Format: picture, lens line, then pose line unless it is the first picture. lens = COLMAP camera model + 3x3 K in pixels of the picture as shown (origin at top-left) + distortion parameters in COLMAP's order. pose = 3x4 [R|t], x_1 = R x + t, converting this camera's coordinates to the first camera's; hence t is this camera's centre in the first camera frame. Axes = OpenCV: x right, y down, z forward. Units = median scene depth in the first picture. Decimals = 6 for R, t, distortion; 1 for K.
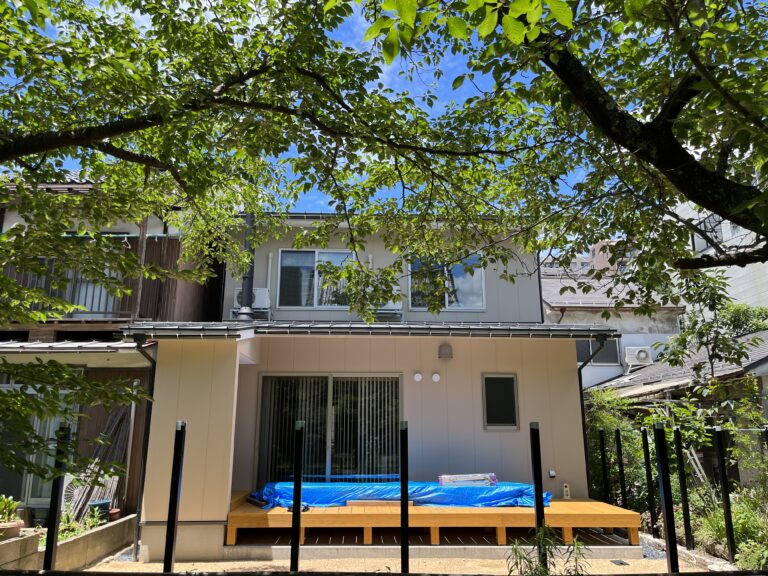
lens RADIAL K [[546.7, 0, 384.0], [0, 546.7, 288.0], [0, 0, 1]] dist [-0.042697, 0.002083]
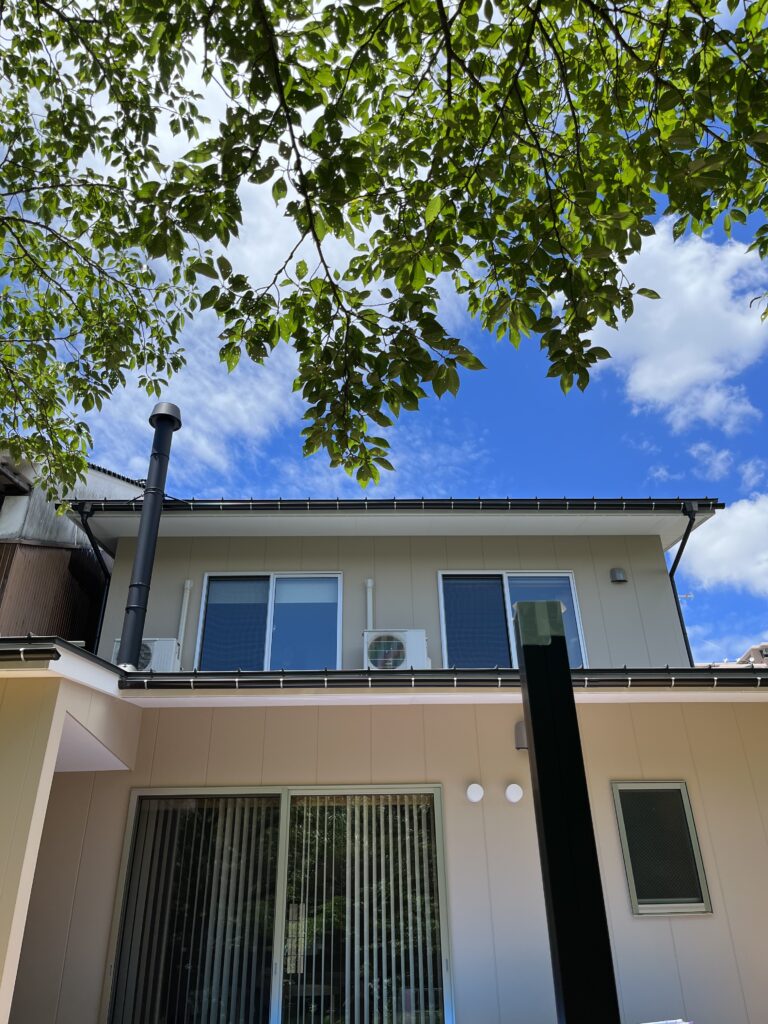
lens RADIAL K [[729.0, 0, 384.0], [0, 729.0, 512.0], [0, 0, 1]] dist [-0.042697, 0.002083]
pose [[0.999794, -0.020212, -0.001788, -0.008748], [0.018595, 0.947926, -0.317948, 0.132707], [0.008121, 0.317849, 0.948107, 0.347897]]
